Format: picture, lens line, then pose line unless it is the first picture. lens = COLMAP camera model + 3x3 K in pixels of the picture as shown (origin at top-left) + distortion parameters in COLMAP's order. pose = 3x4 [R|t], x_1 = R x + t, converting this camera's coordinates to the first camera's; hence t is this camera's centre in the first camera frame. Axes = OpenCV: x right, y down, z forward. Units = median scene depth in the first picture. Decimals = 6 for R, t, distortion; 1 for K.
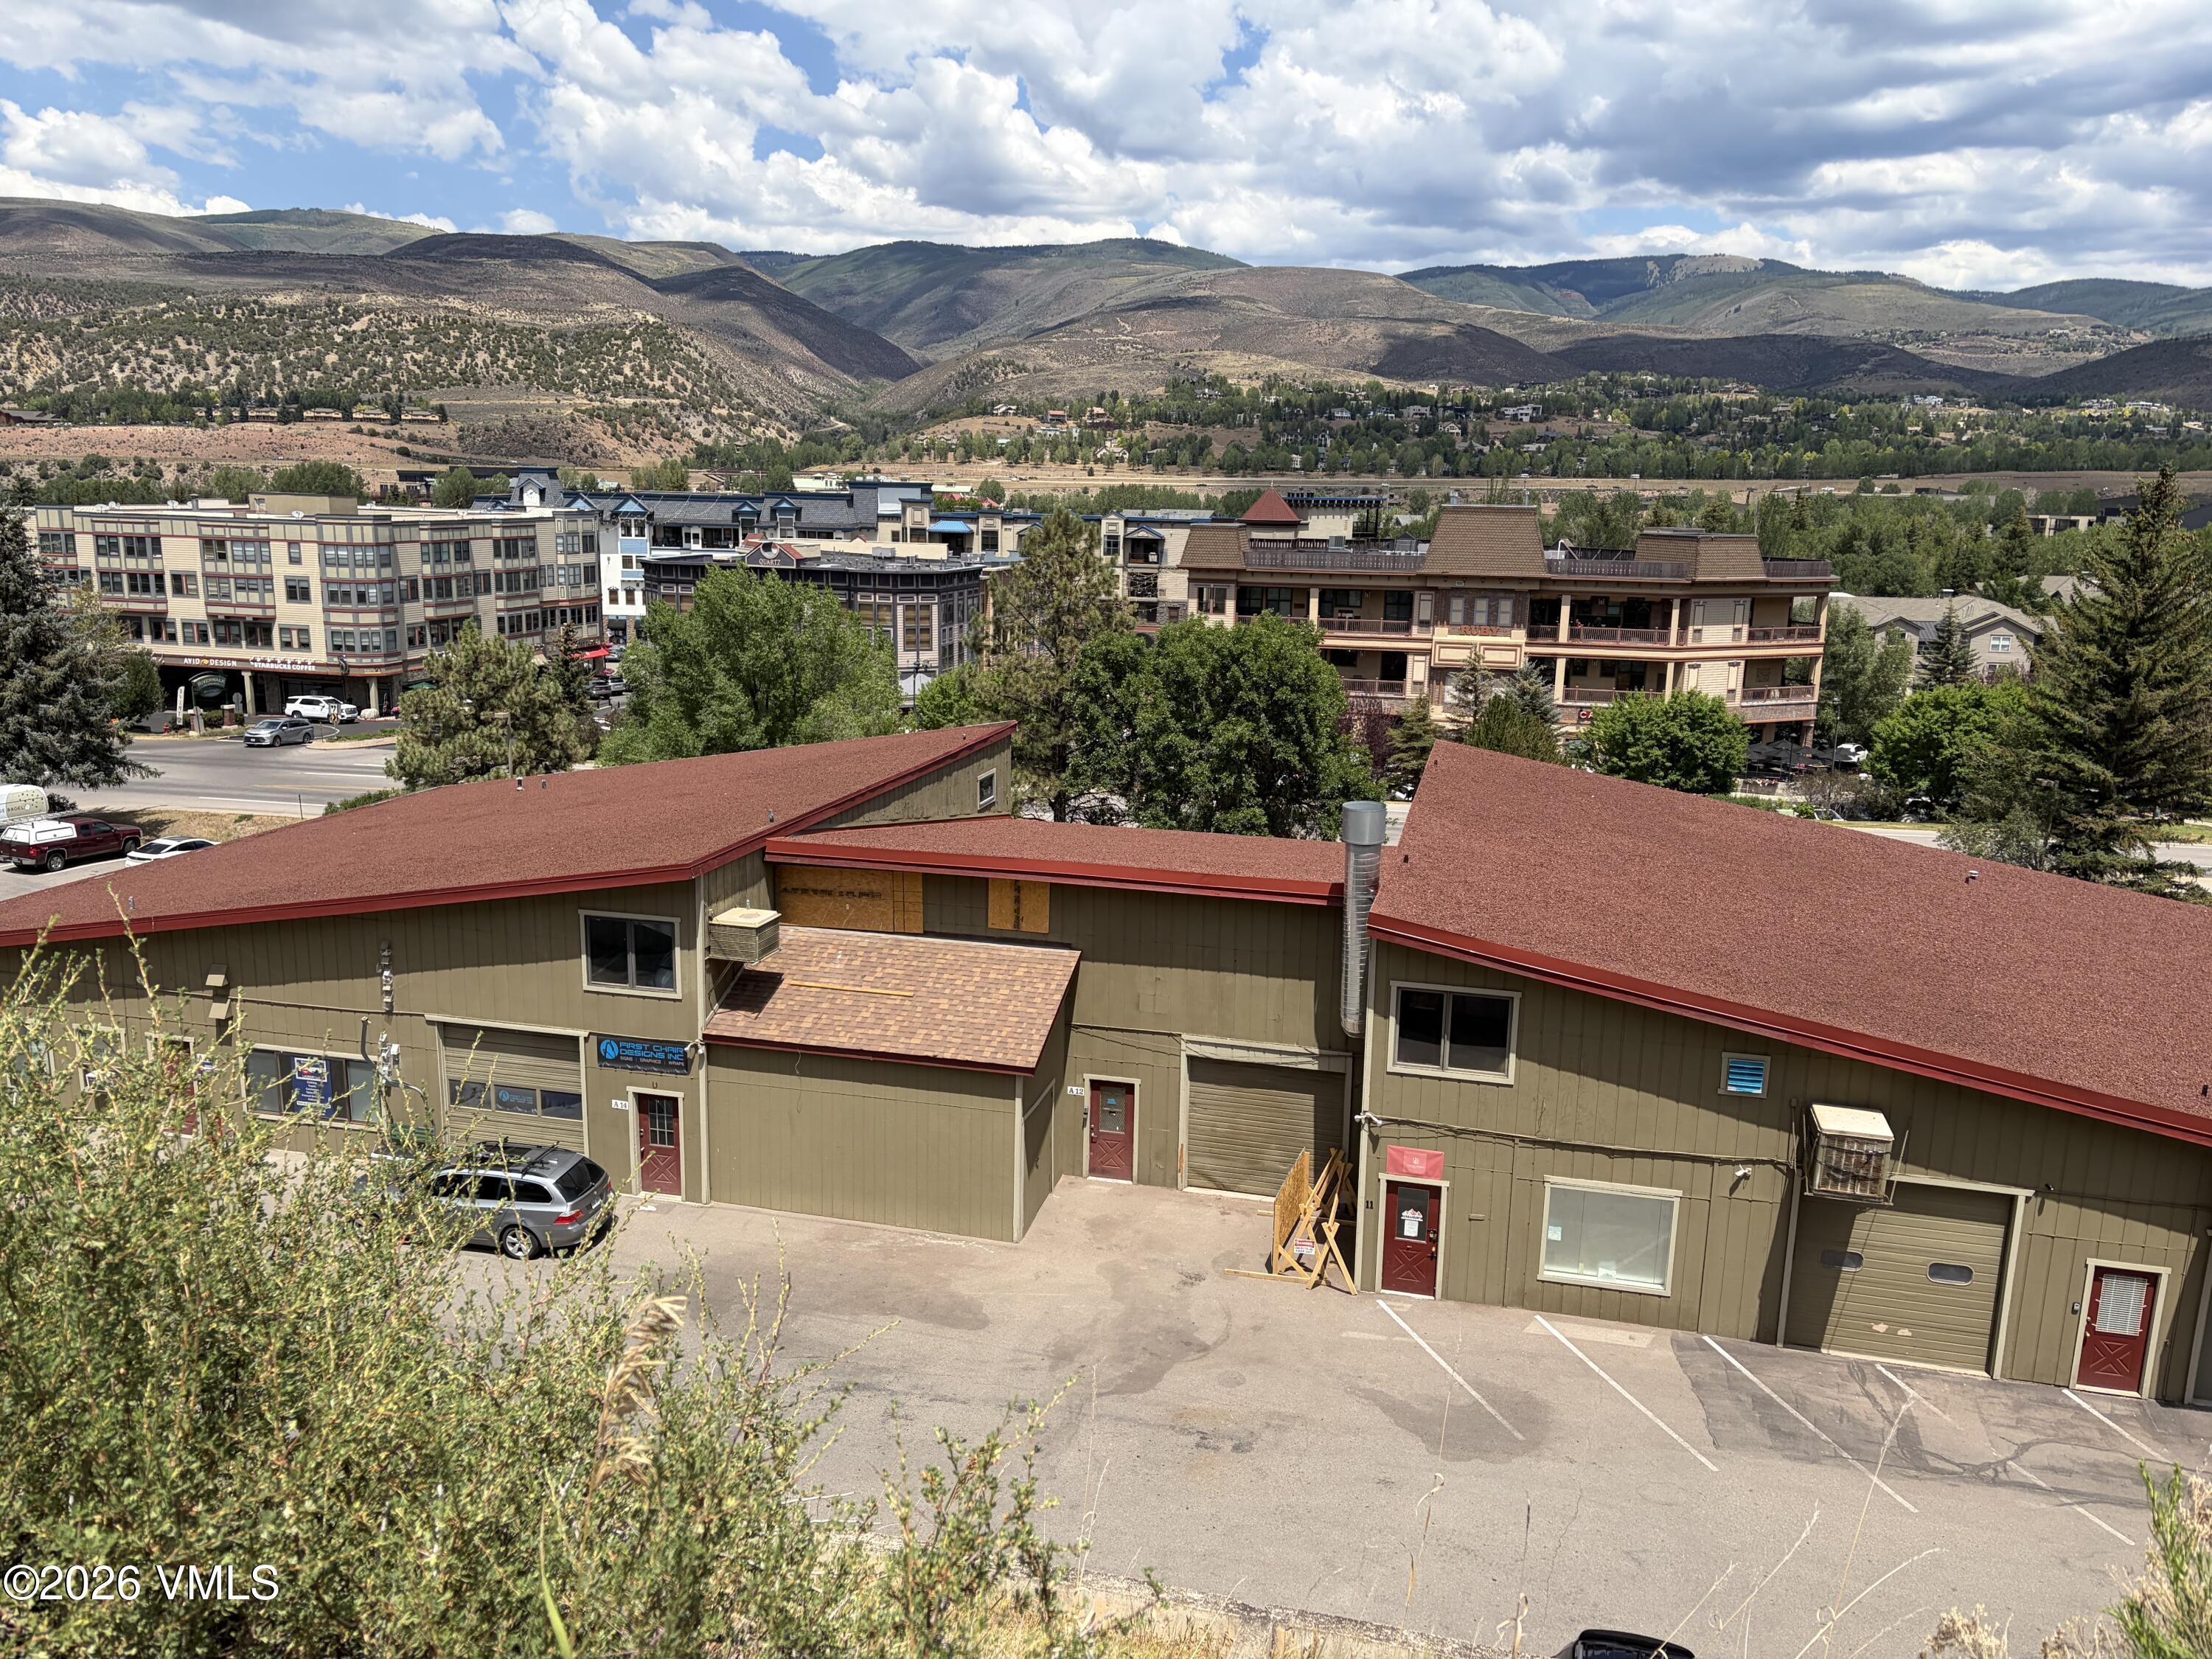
lens RADIAL K [[1663.9, 0, 1105.6], [0, 1663.9, 830.3], [0, 0, 1]] dist [-0.005862, -0.005145]
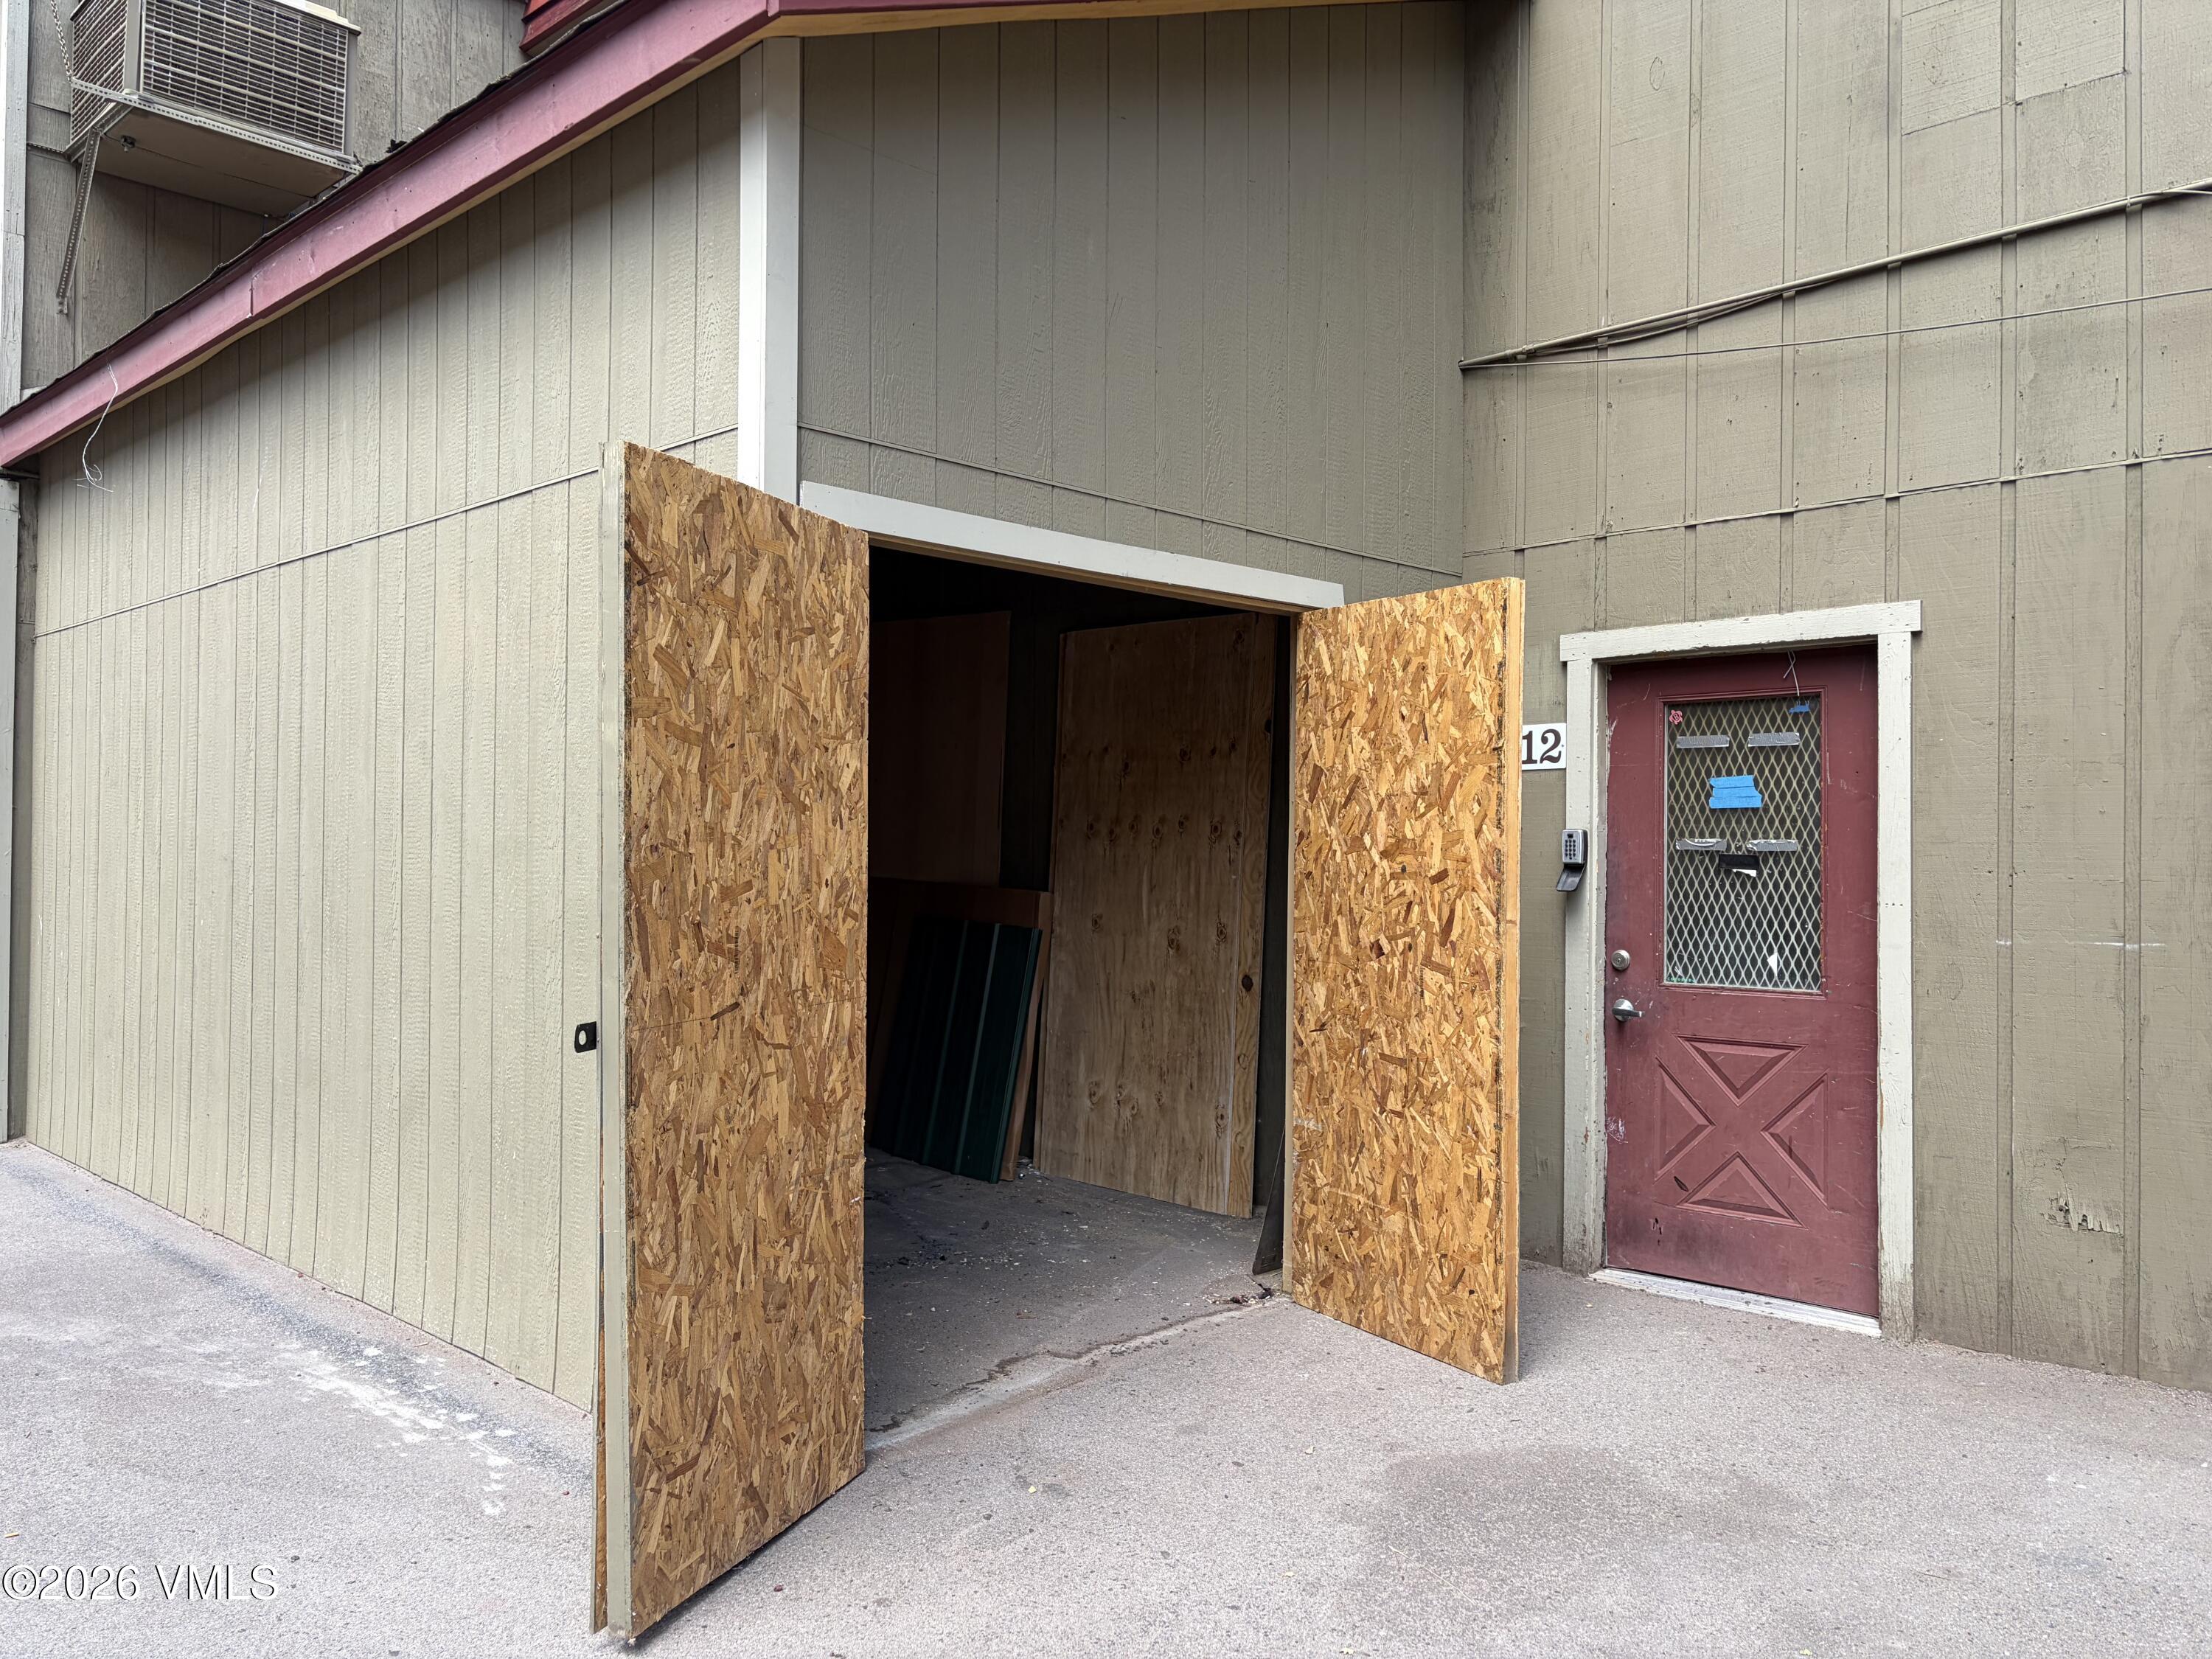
lens RADIAL K [[1663.9, 0, 1105.2], [0, 1663.9, 829.2], [0, 0, 1]] dist [-0.005862, -0.005145]
pose [[0.878672, -0.011777, -0.477280, 0.027775], [-0.096164, 0.974841, -0.201093, 0.206692], [0.467640, 0.222592, 0.855433, 0.827783]]
